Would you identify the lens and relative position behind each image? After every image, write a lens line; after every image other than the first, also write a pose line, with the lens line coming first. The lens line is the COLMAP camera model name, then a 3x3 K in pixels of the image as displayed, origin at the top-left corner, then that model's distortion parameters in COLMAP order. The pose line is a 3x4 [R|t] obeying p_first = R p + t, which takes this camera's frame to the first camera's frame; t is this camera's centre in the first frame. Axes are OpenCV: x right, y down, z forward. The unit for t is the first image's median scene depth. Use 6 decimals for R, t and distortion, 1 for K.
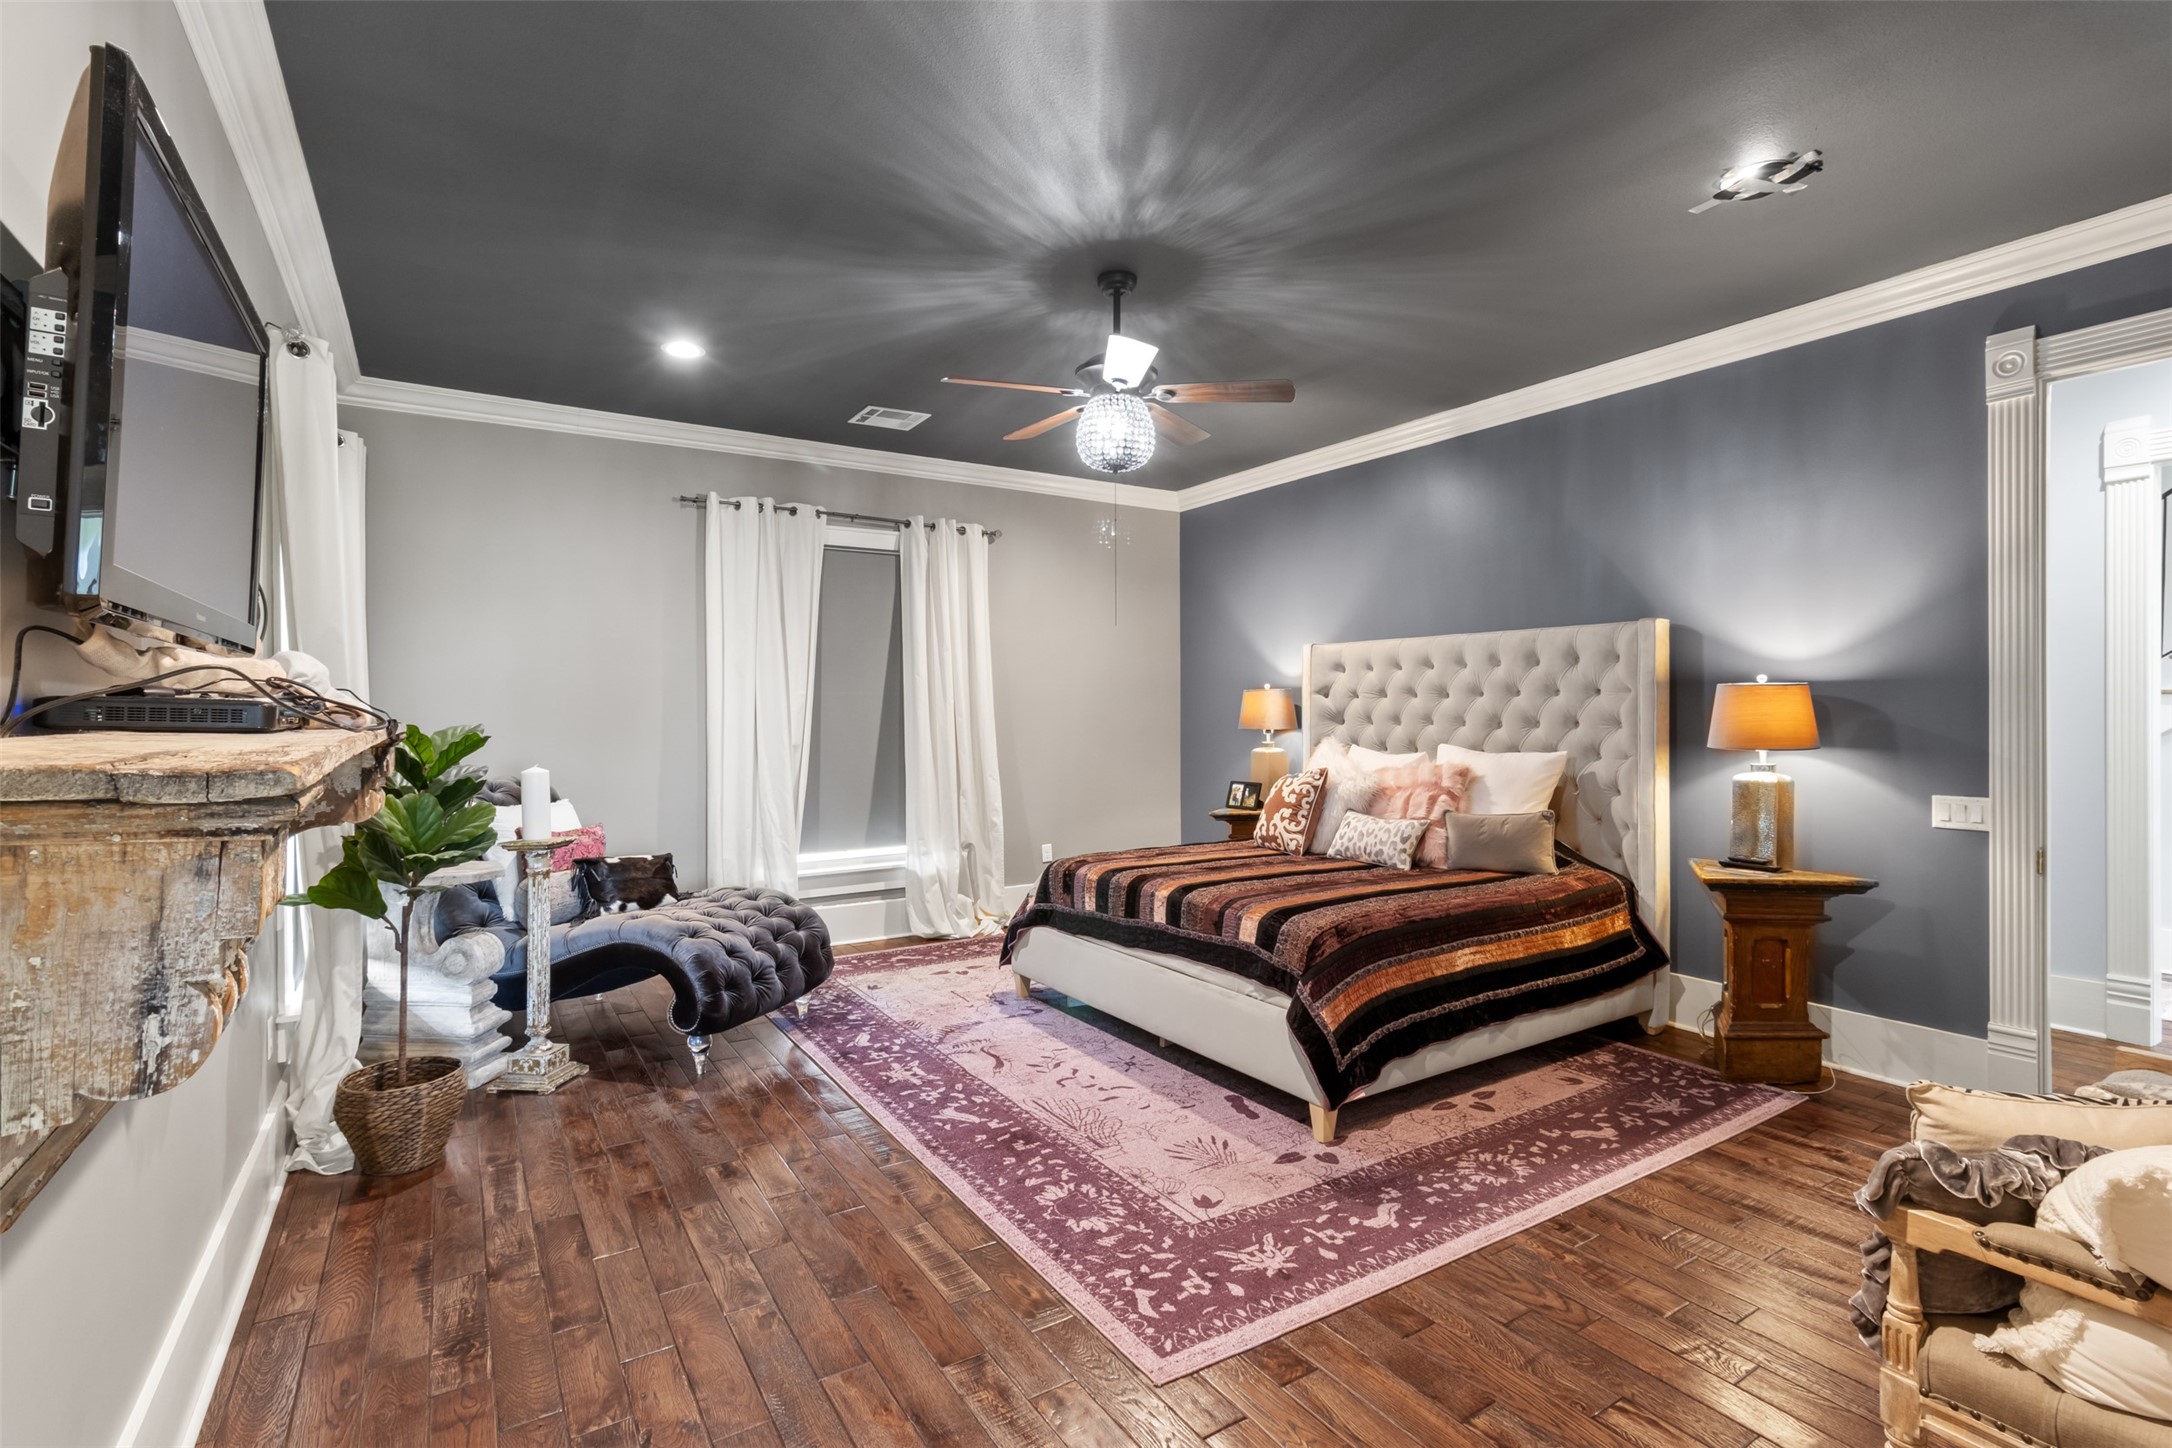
lens RADIAL K [[1021.6, 0, 1087.0], [0, 1021.6, 715.8], [0, 0, 1]] dist [0.005700, 0.000613]
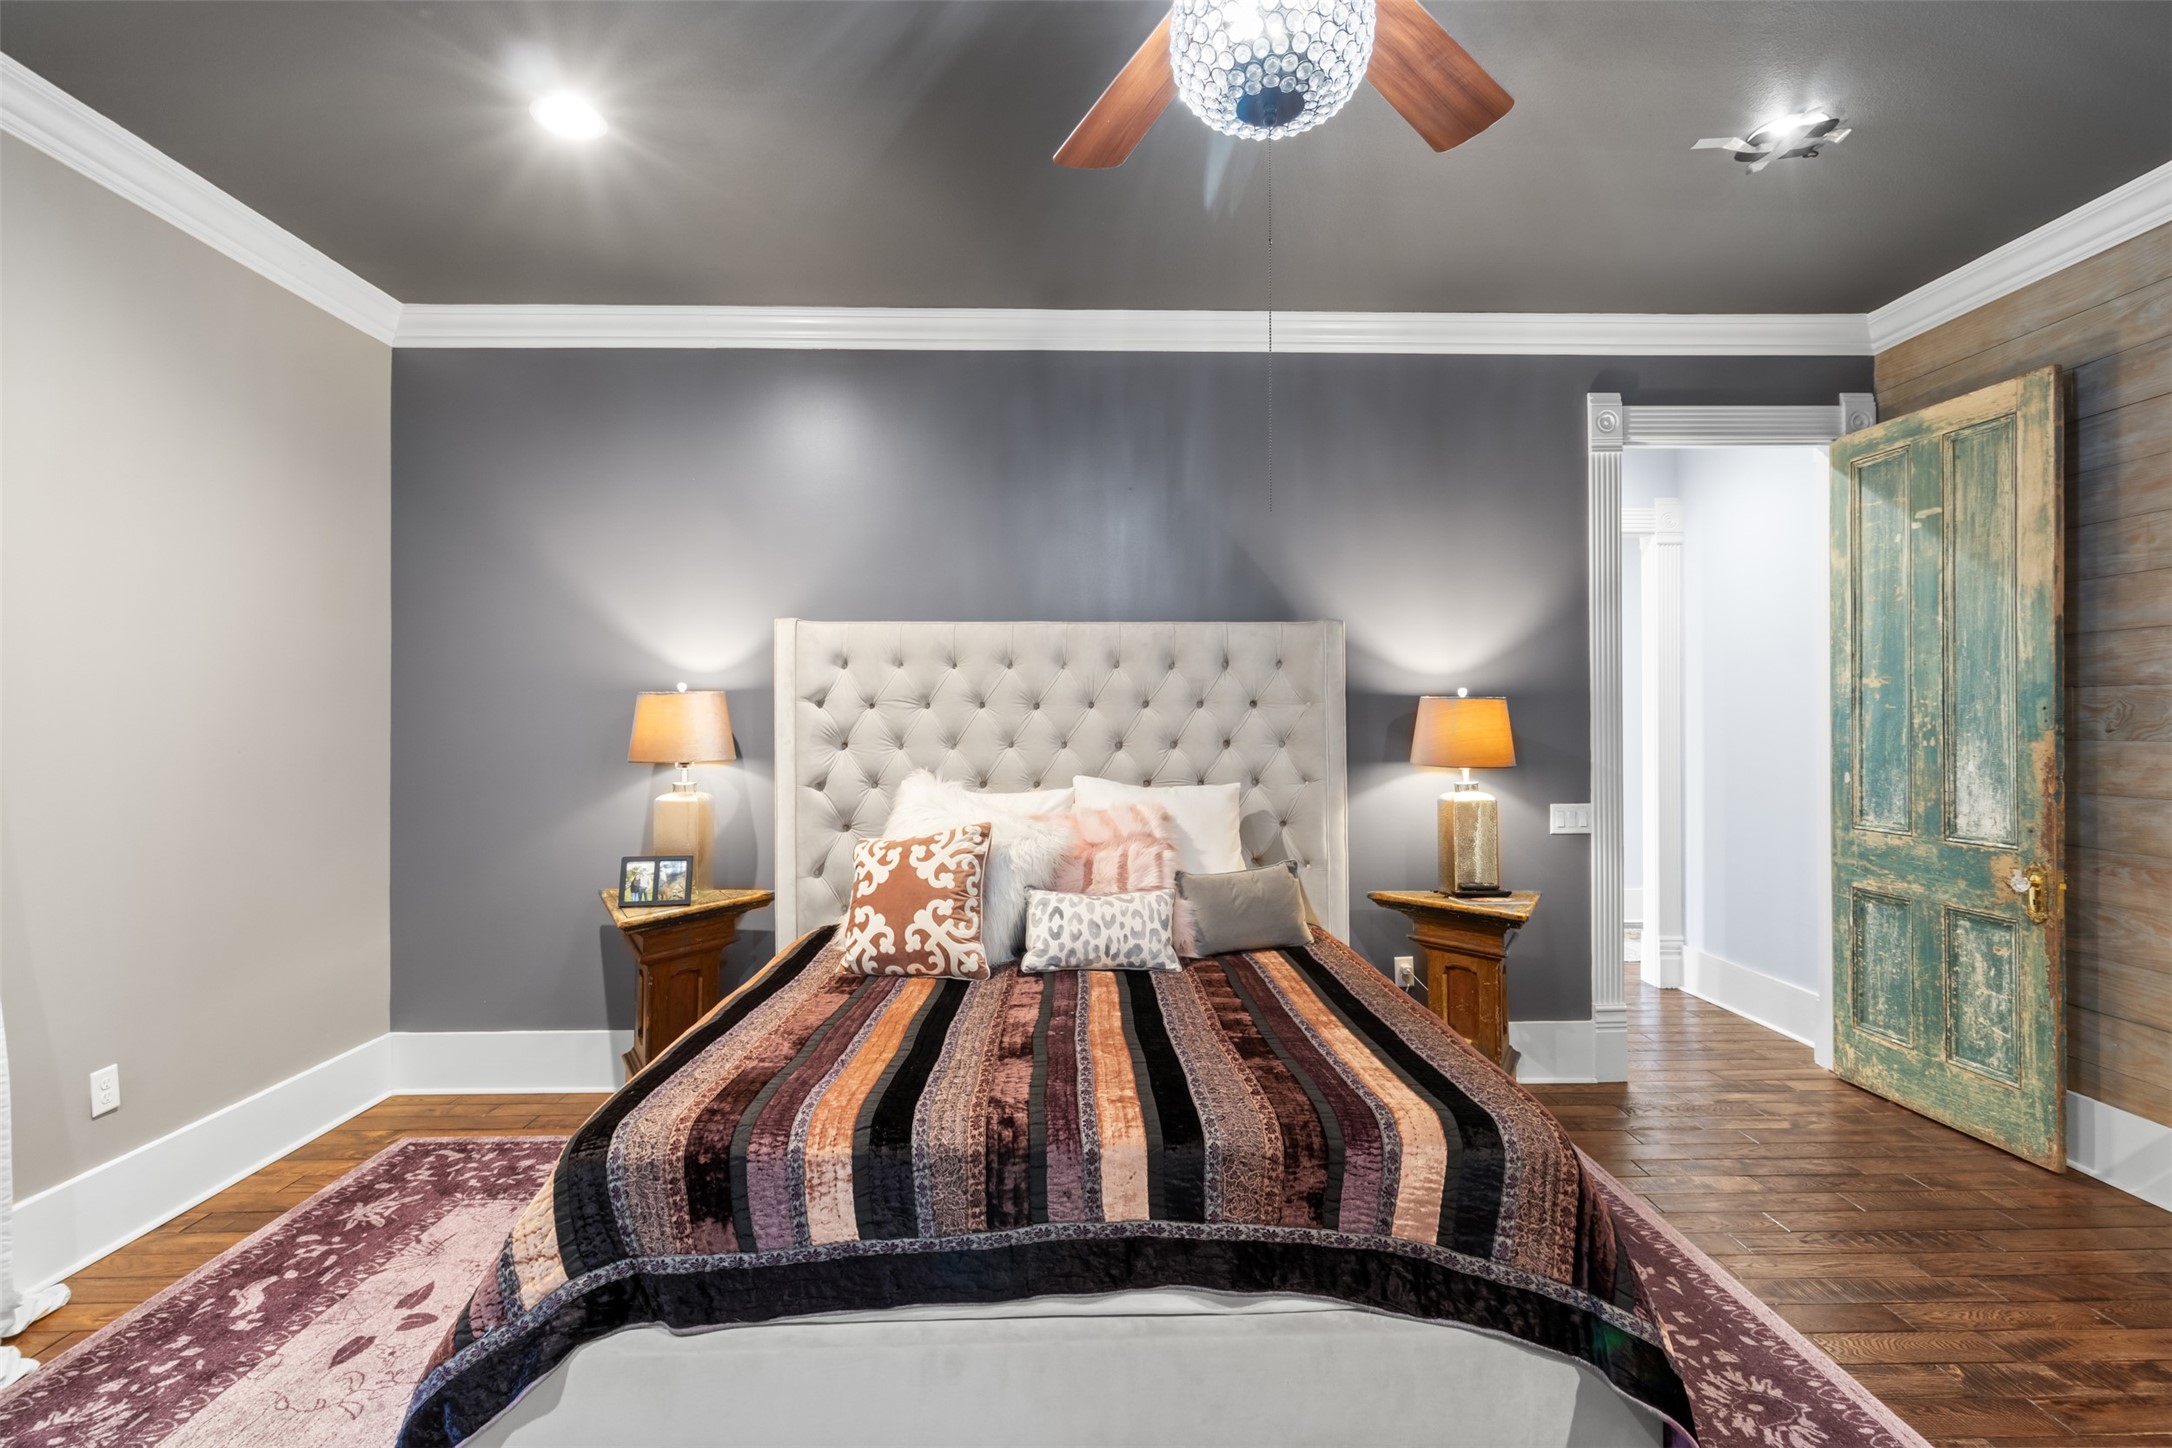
lens RADIAL K [[1021.6, 0, 1086.3], [0, 1021.6, 713.6], [0, 0, 1]] dist [0.005700, 0.000613]
pose [[0.515961, 0.001398, 0.856611, -0.281104], [0.006473, 0.999964, -0.005531, -0.012049], [-0.856587, 0.008399, 0.515933, 0.688736]]
